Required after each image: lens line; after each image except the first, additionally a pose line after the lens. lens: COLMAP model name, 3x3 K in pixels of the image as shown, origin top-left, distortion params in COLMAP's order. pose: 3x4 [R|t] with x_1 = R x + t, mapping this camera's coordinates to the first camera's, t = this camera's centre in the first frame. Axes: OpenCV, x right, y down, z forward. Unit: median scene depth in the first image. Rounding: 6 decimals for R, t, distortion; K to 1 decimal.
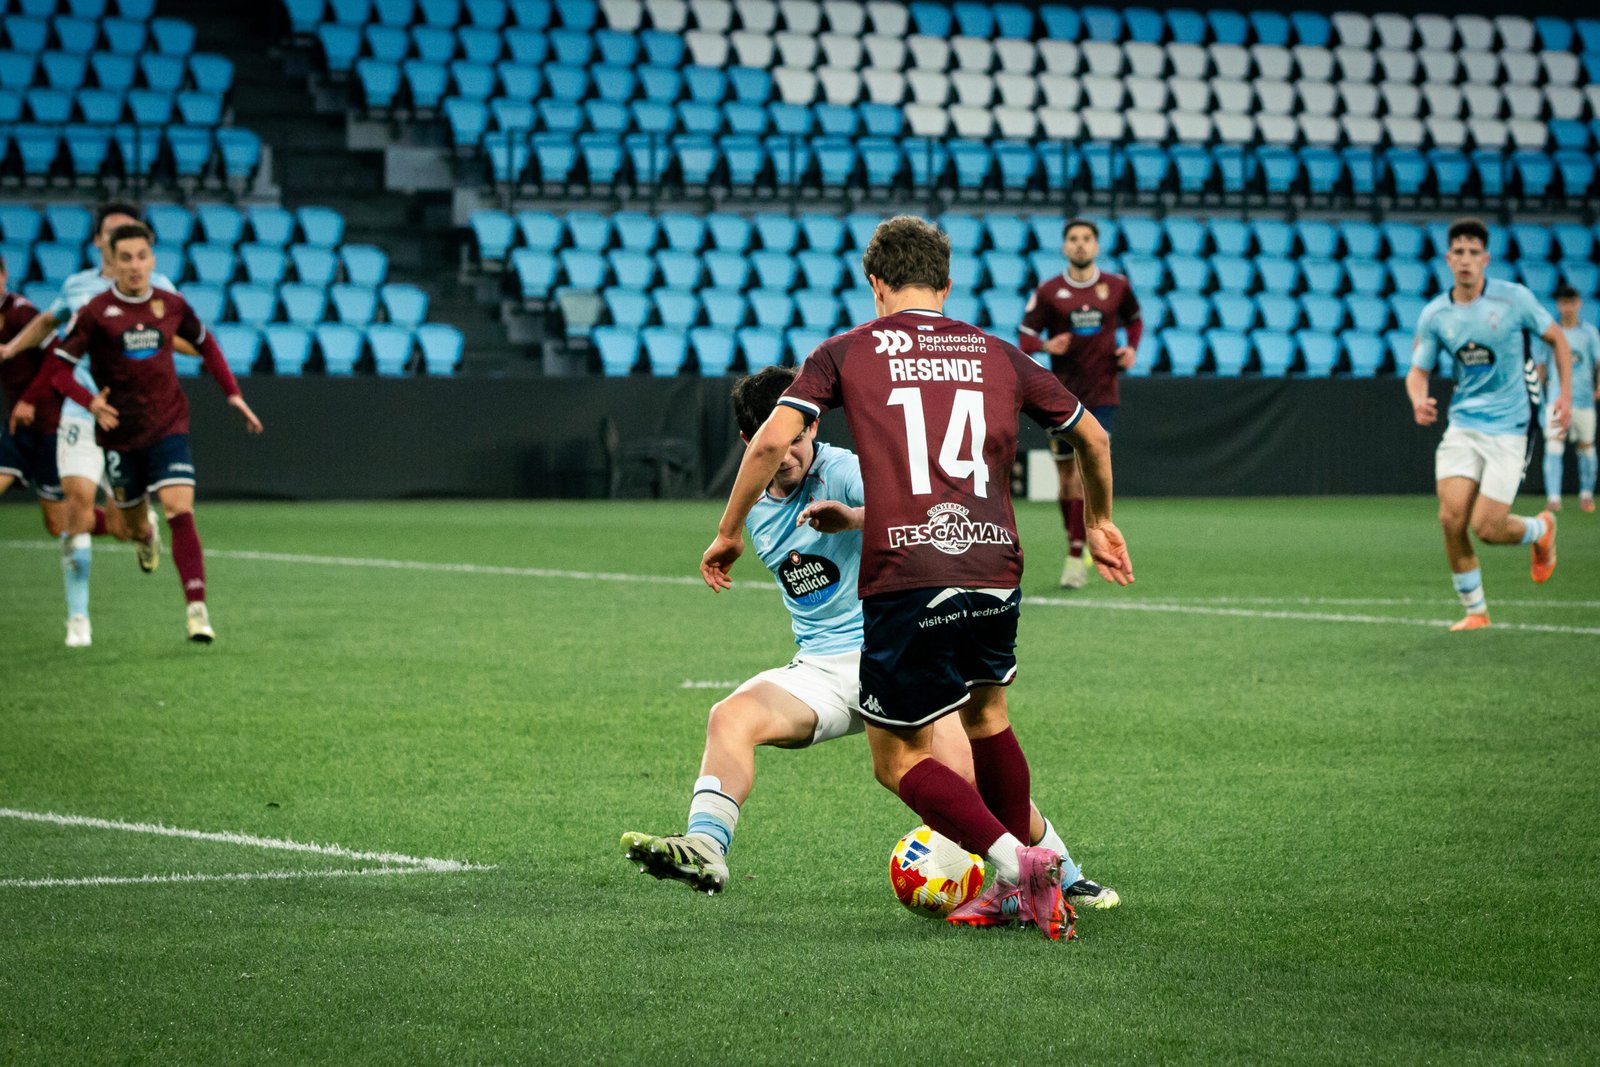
lens RADIAL K [[6881.9, 0, 800.0], [0, 6881.9, 533.5], [0, 0, 1]] dist [-0.293053, -4.987218]
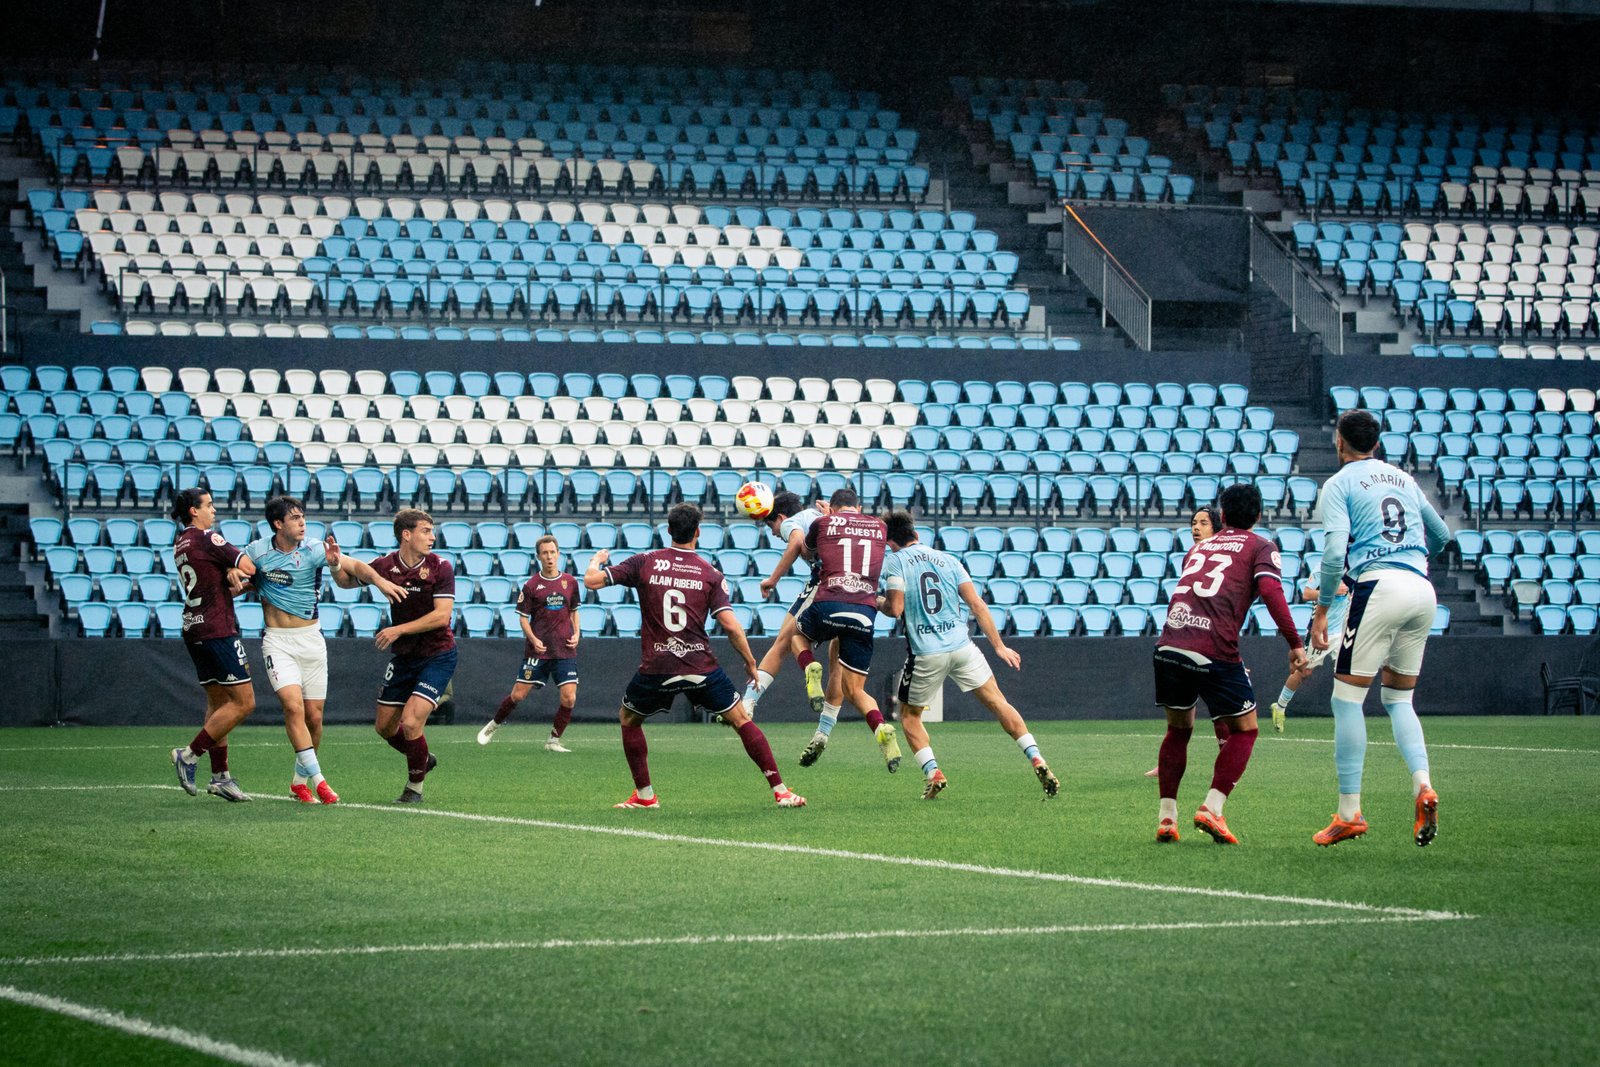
lens RADIAL K [[6376.4, 0, 800.0], [0, 6376.4, 533.5], [0, 0, 1]] dist [0.142360, -8.490217]
pose [[0.987659, -0.008982, -0.156361, 0.030624], [0.000325, 0.998470, -0.055302, 0.032771], [0.156618, 0.054569, 0.986151, -0.431713]]
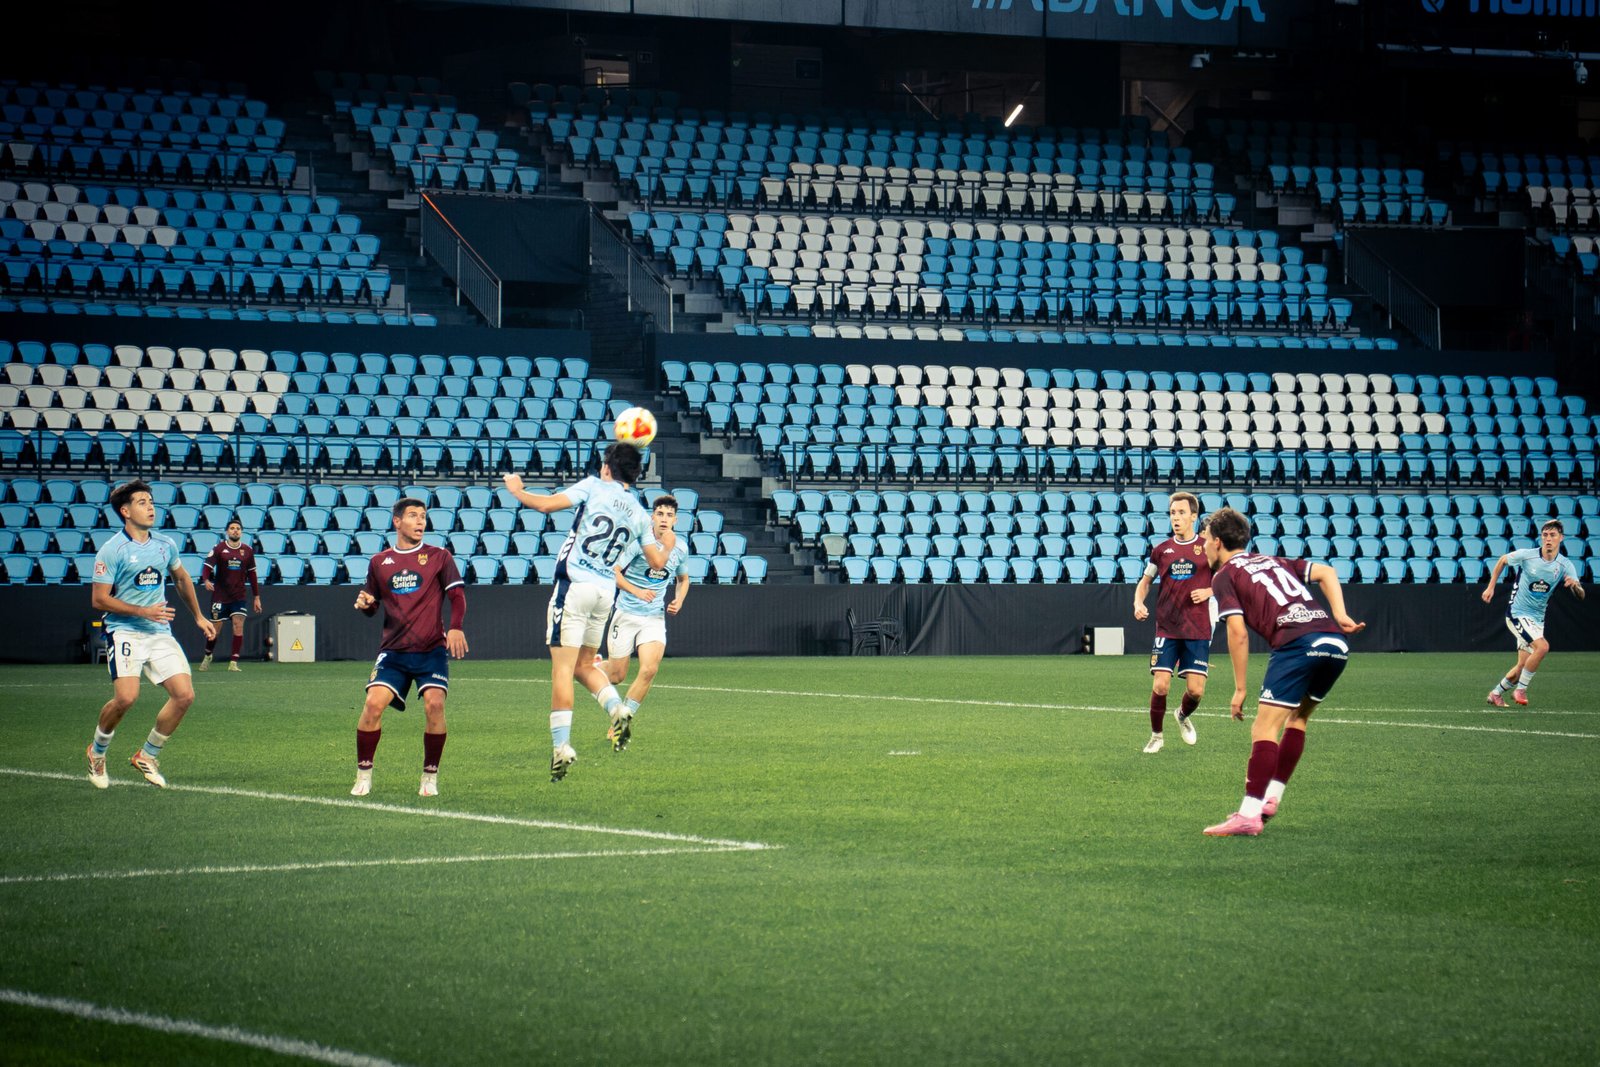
lens RADIAL K [[6881.9, 0, 800.0], [0, 6881.9, 533.5], [0, 0, 1]] dist [-0.293053, -4.987218]
pose [[0.998691, -0.003699, -0.051015, 0.047502], [0.001262, 0.998861, -0.047703, 0.046677], [0.051133, 0.047576, 0.997558, -0.726837]]
